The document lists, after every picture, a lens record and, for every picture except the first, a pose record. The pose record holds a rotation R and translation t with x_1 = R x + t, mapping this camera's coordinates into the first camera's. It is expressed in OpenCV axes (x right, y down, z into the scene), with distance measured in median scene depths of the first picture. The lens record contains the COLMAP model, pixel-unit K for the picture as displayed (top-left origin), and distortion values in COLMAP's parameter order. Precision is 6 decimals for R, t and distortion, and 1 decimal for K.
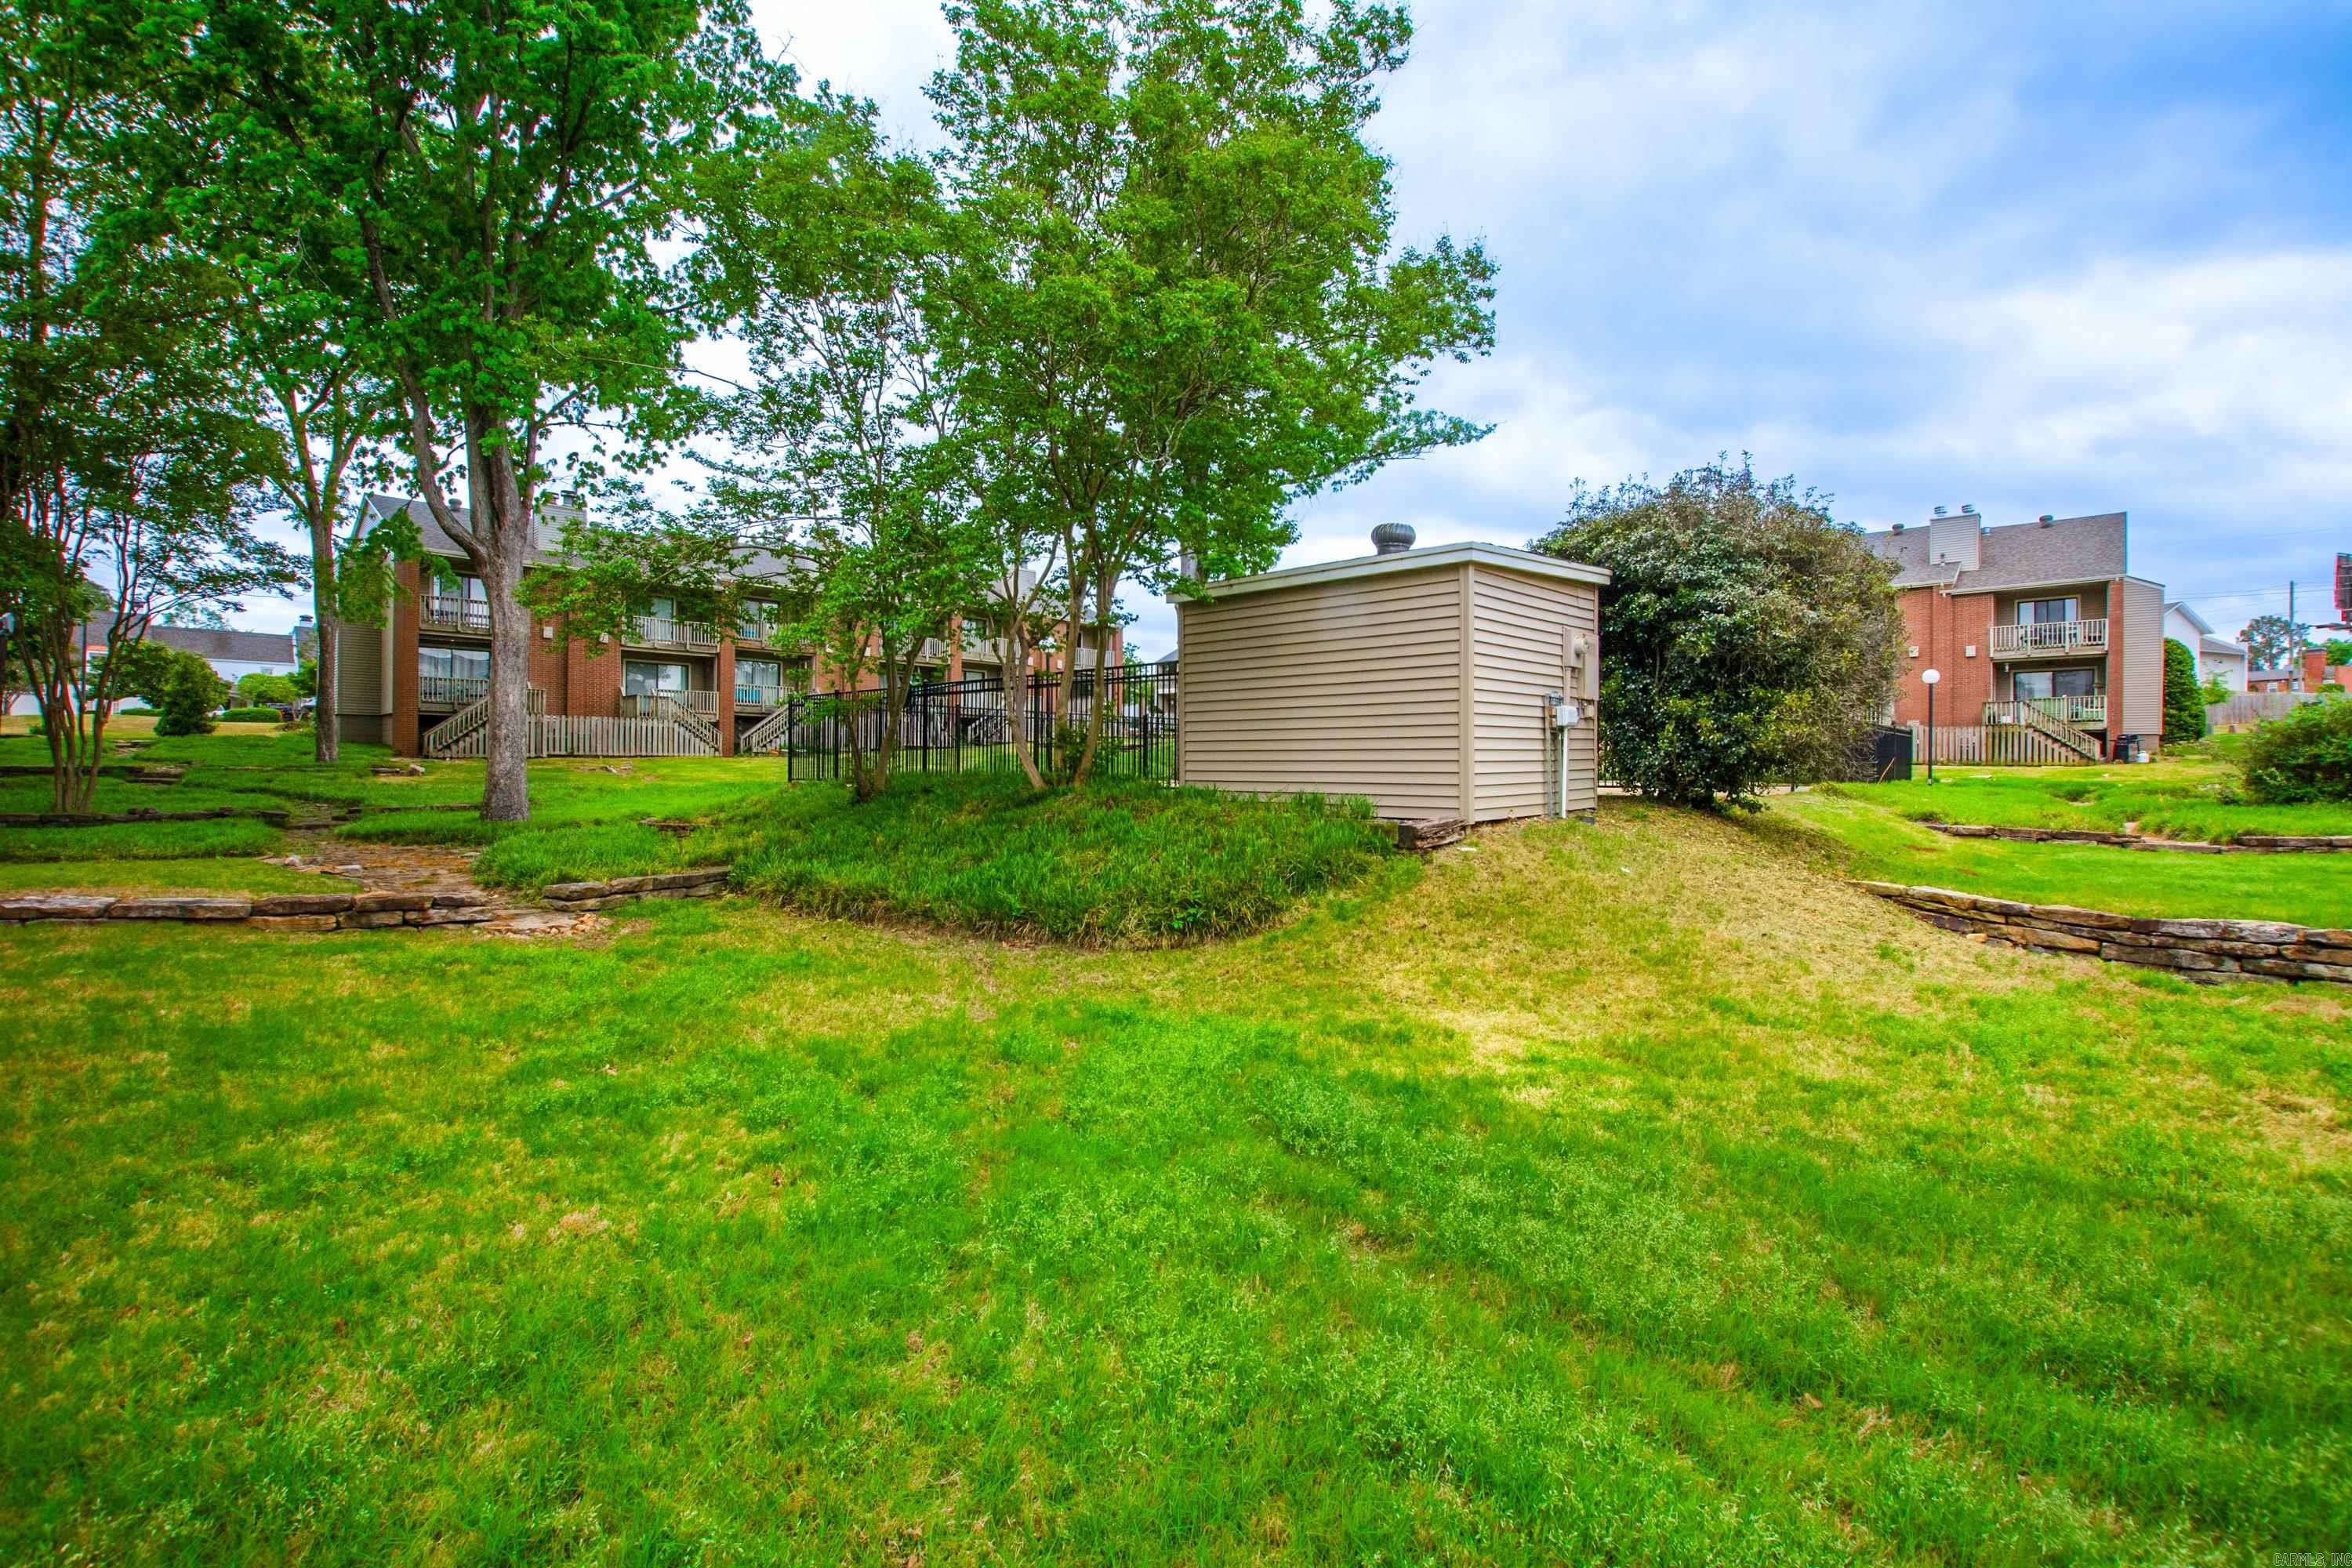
lens RADIAL K [[998.2, 0, 1134.0], [0, 998.2, 774.0], [0, 0, 1]] dist [0.000295, -0.000050]
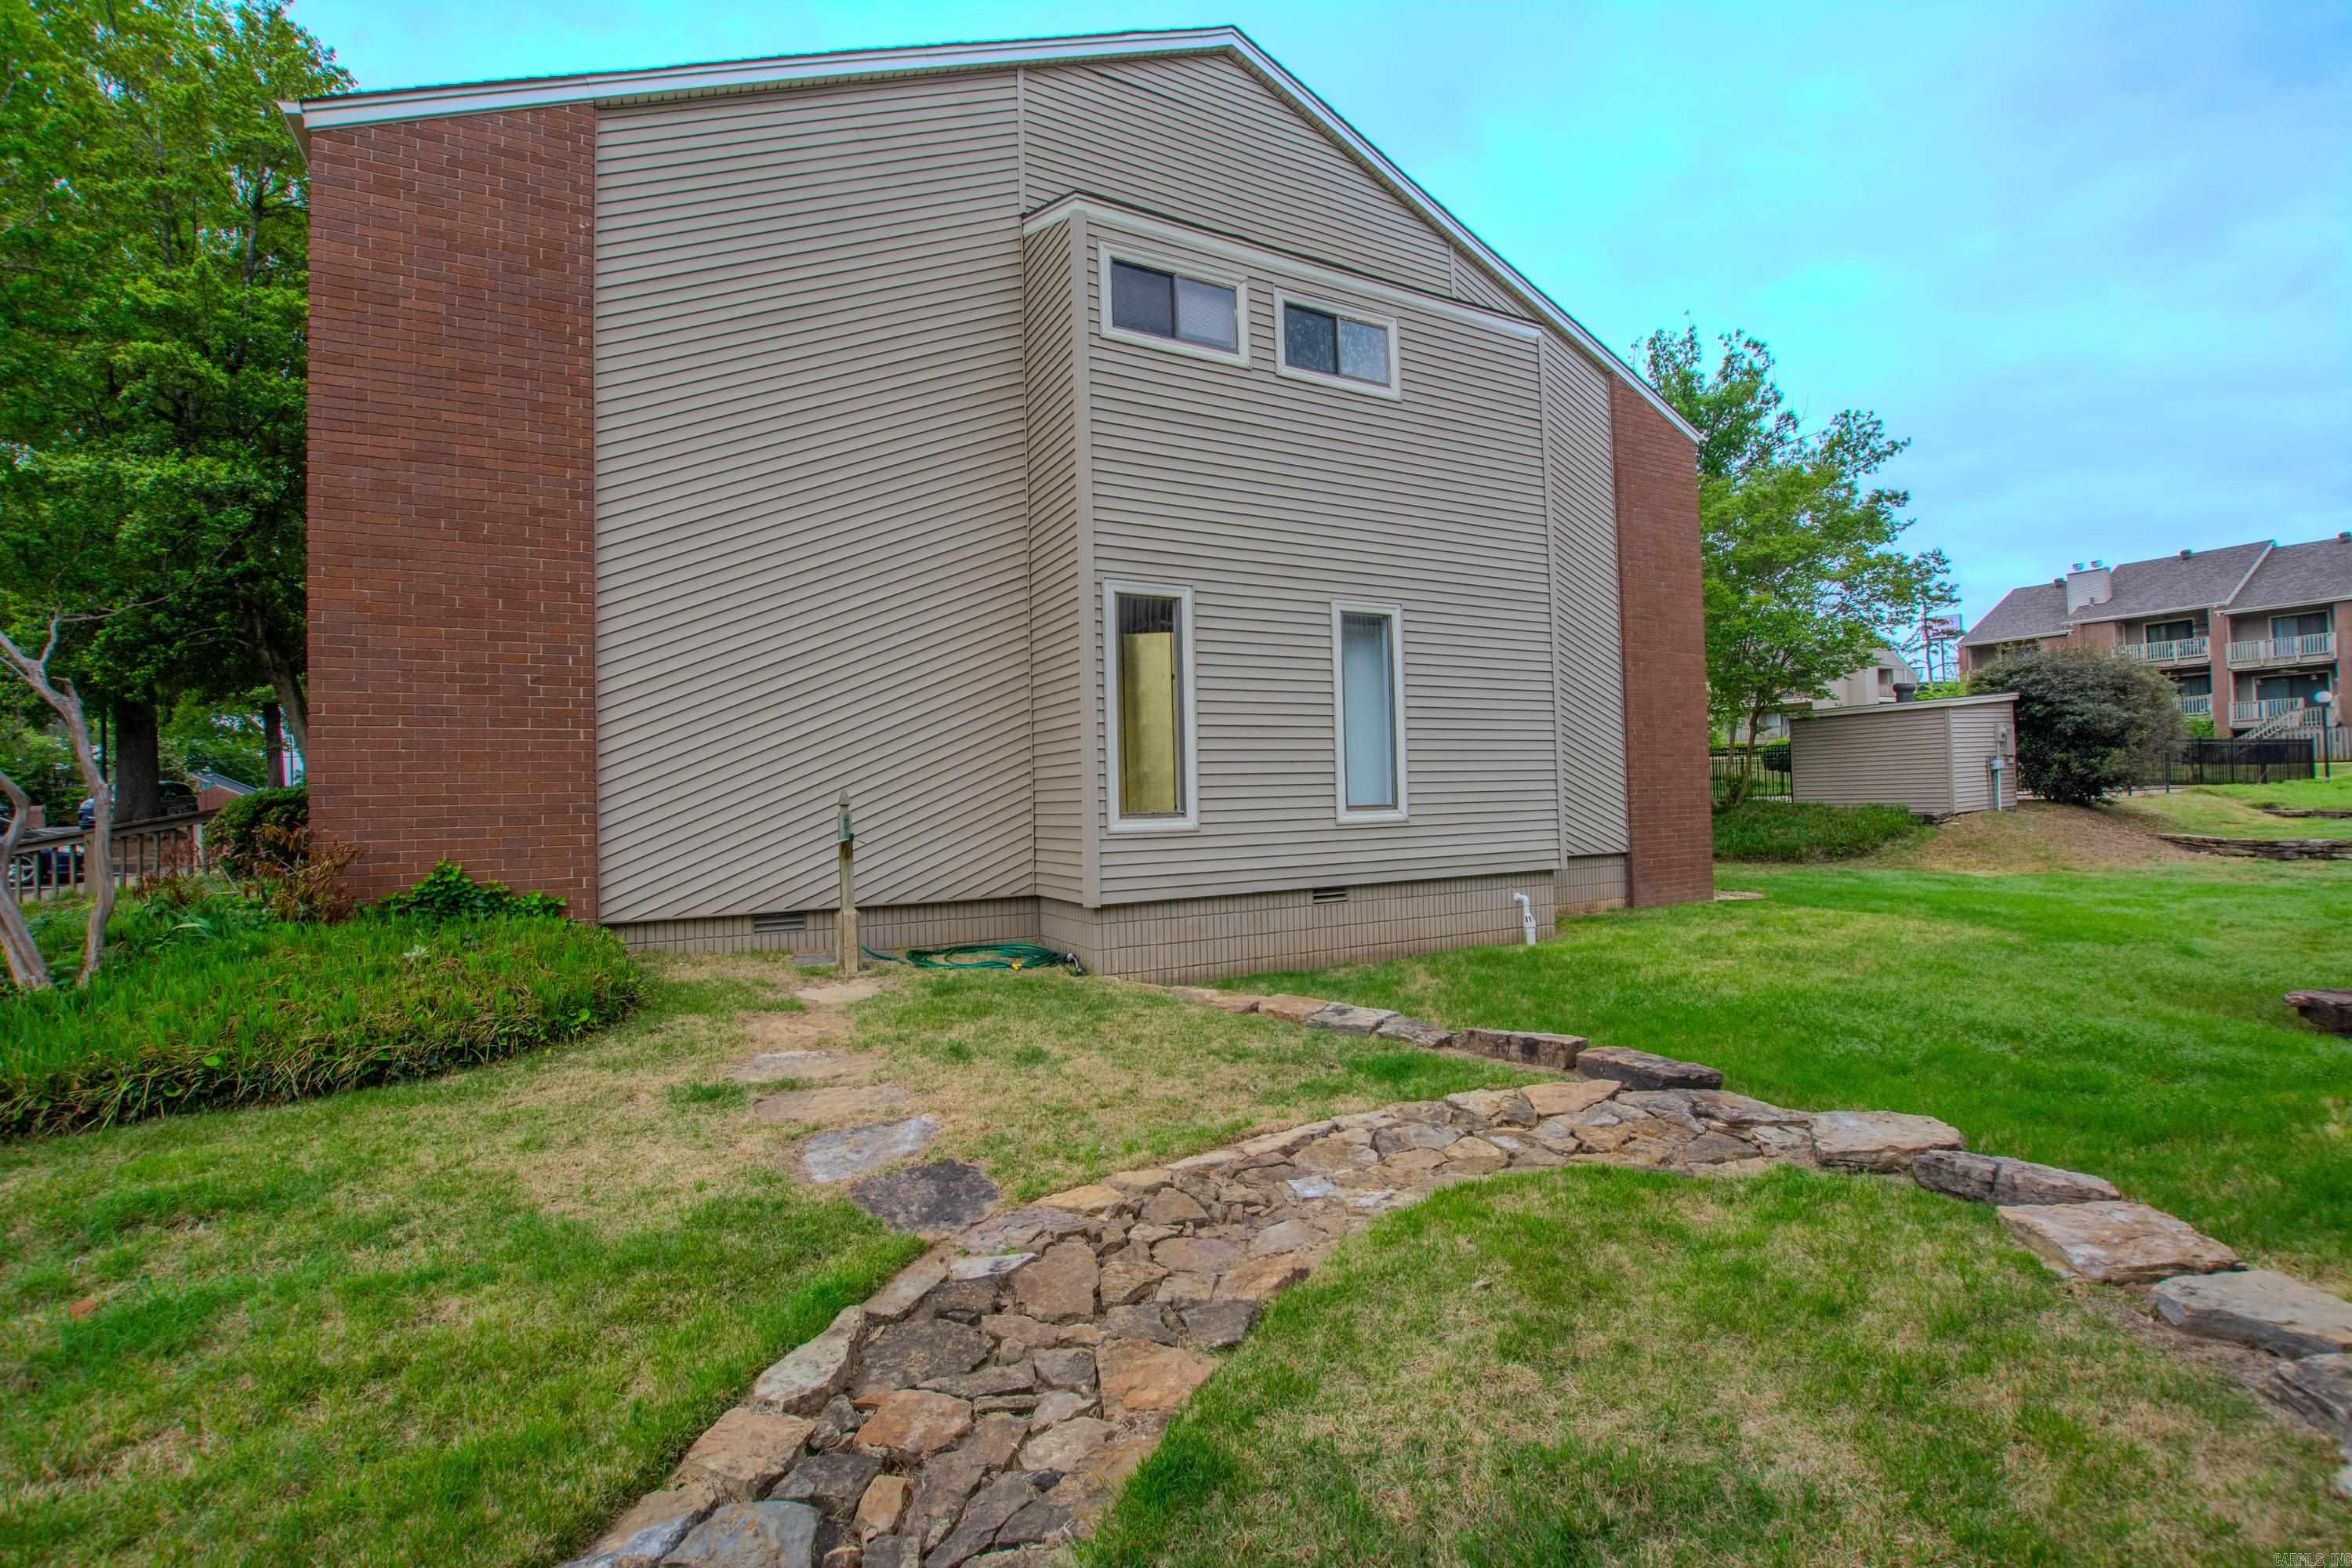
lens RADIAL K [[1041.8, 0, 1194.1], [0, 1041.8, 778.6], [0, 0, 1]] dist [0.003867, 0.000247]
pose [[0.971014, -0.040770, -0.235519, -0.738730], [0.035815, 0.999039, -0.025281, -0.030829], [0.236323, 0.016113, 0.971541, -1.633700]]
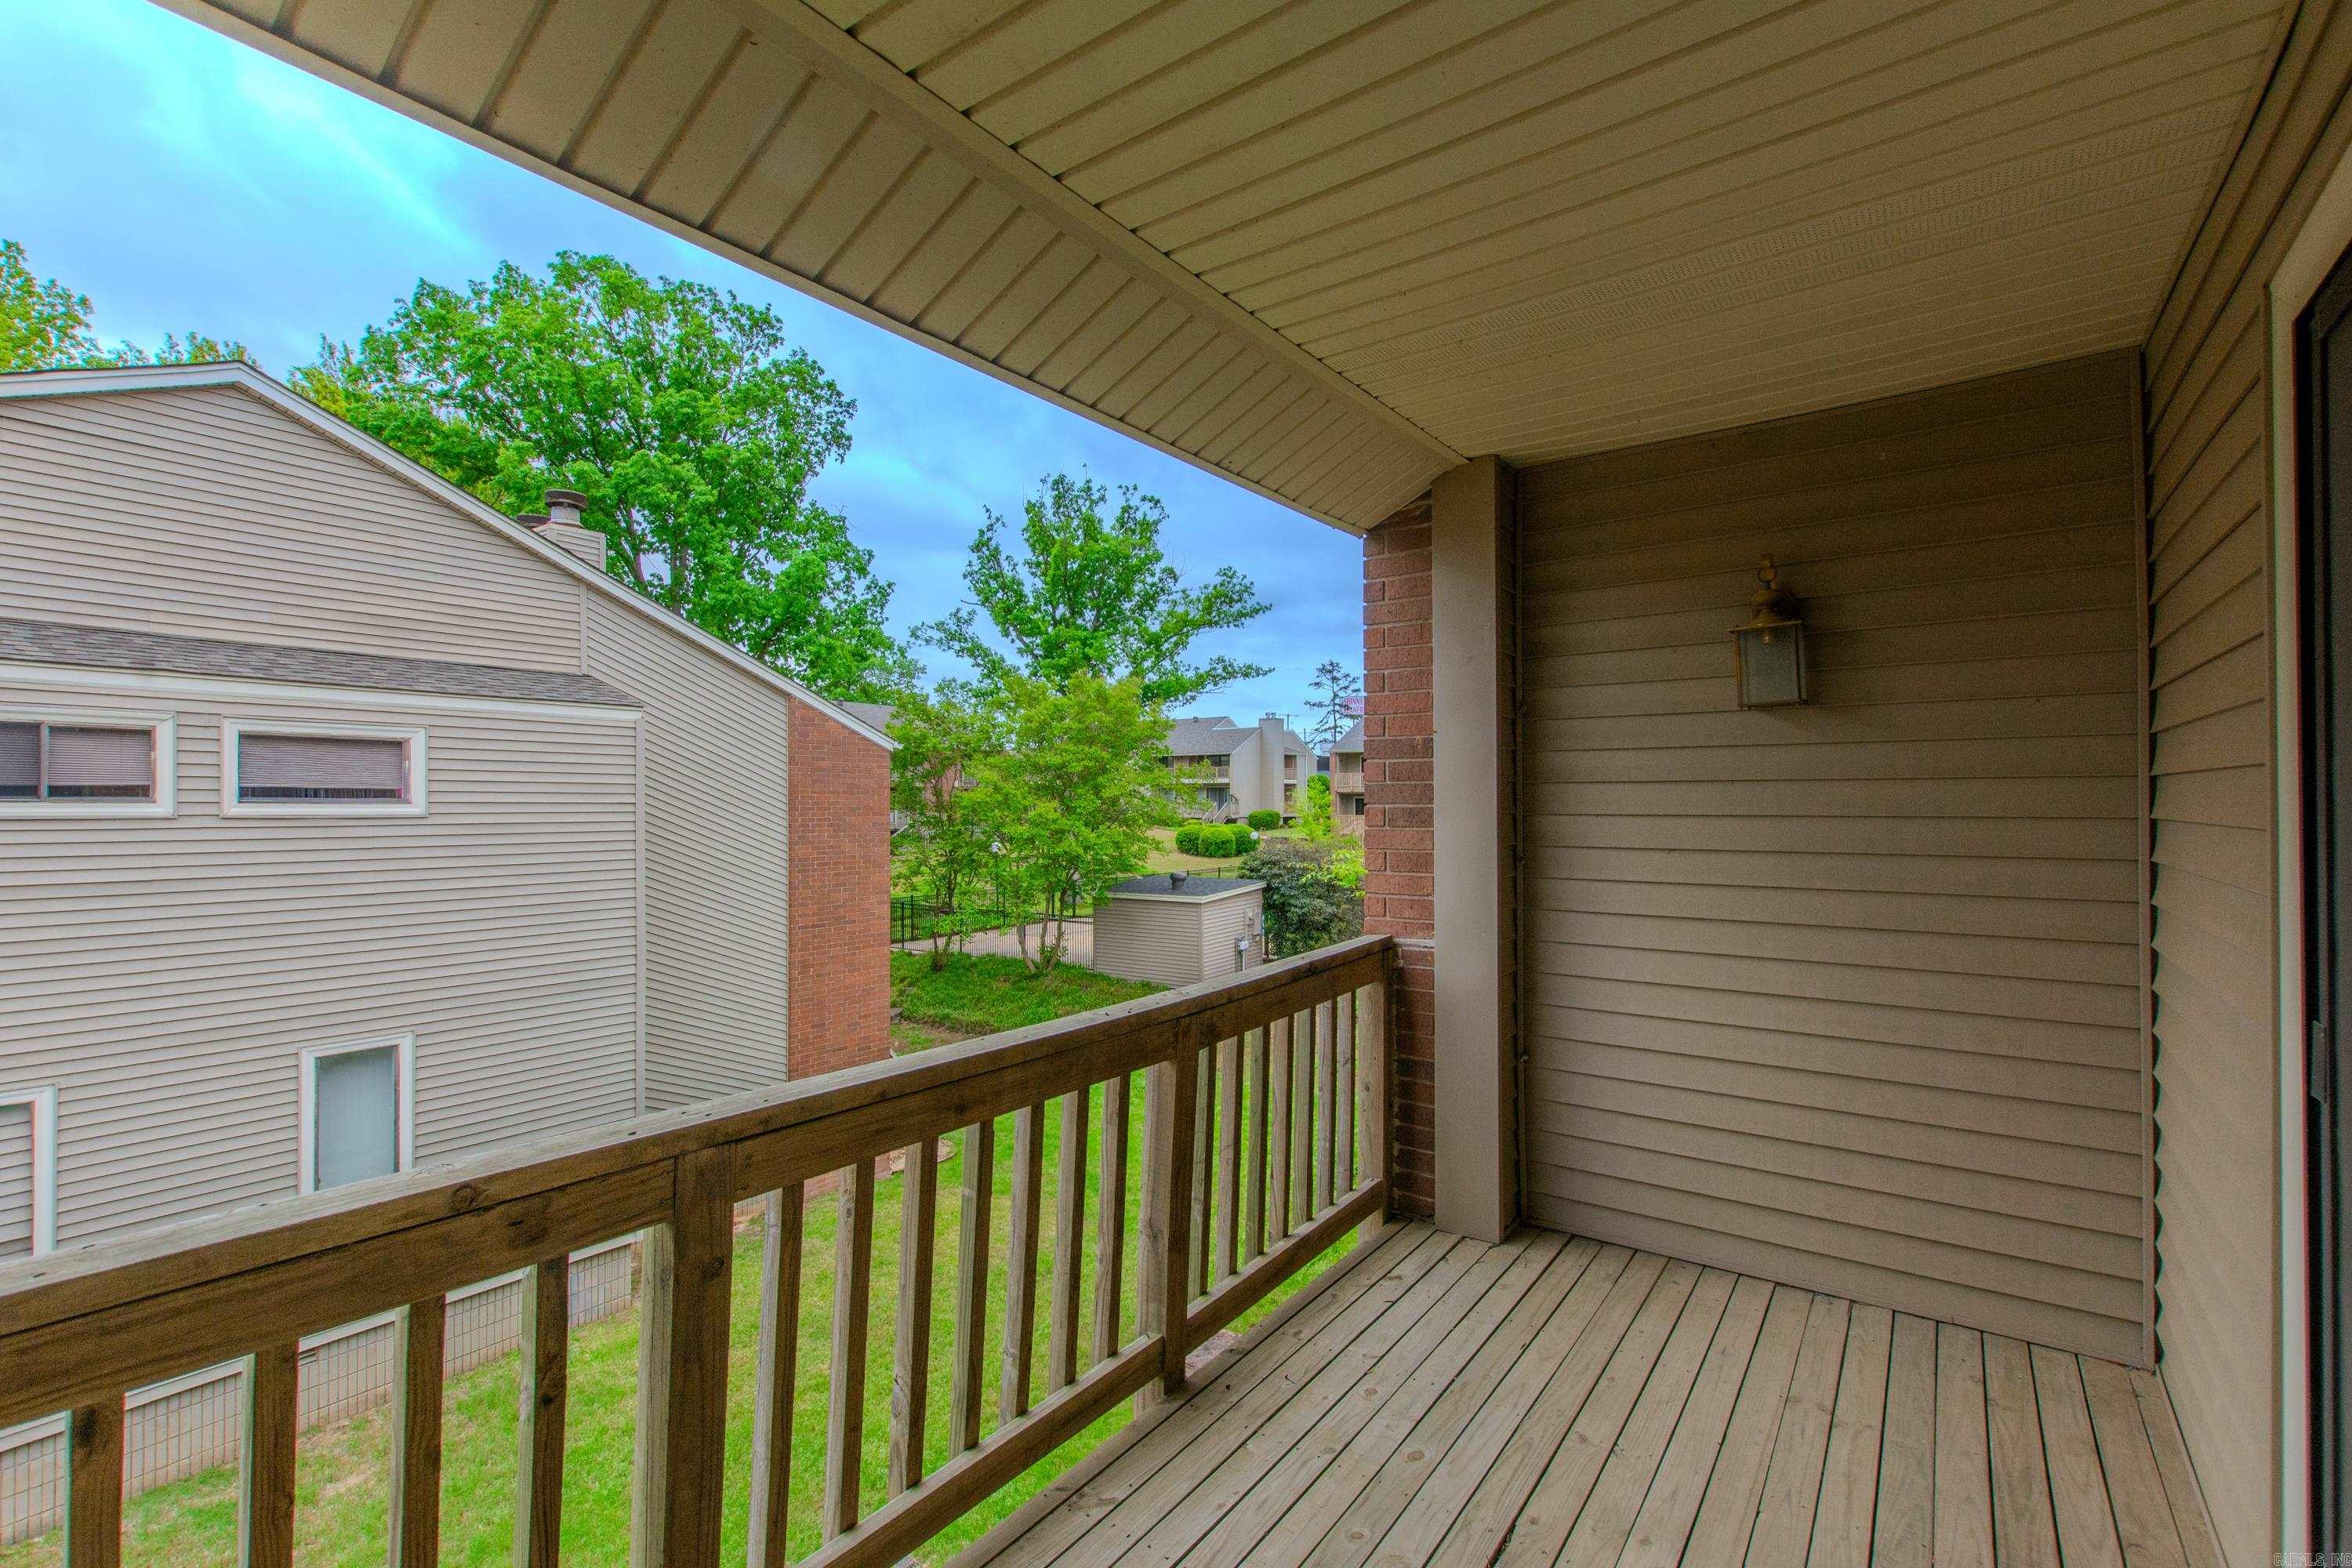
lens RADIAL K [[1066.1, 0, 1179.3], [0, 1066.1, 775.4], [0, 0, 1]] dist [-0.033087, 0.007269]
pose [[0.981516, 0.008967, 0.191168, -0.269265], [-0.004866, 0.999748, -0.021910, -0.434239], [-0.191316, 0.020575, 0.981313, -1.689723]]
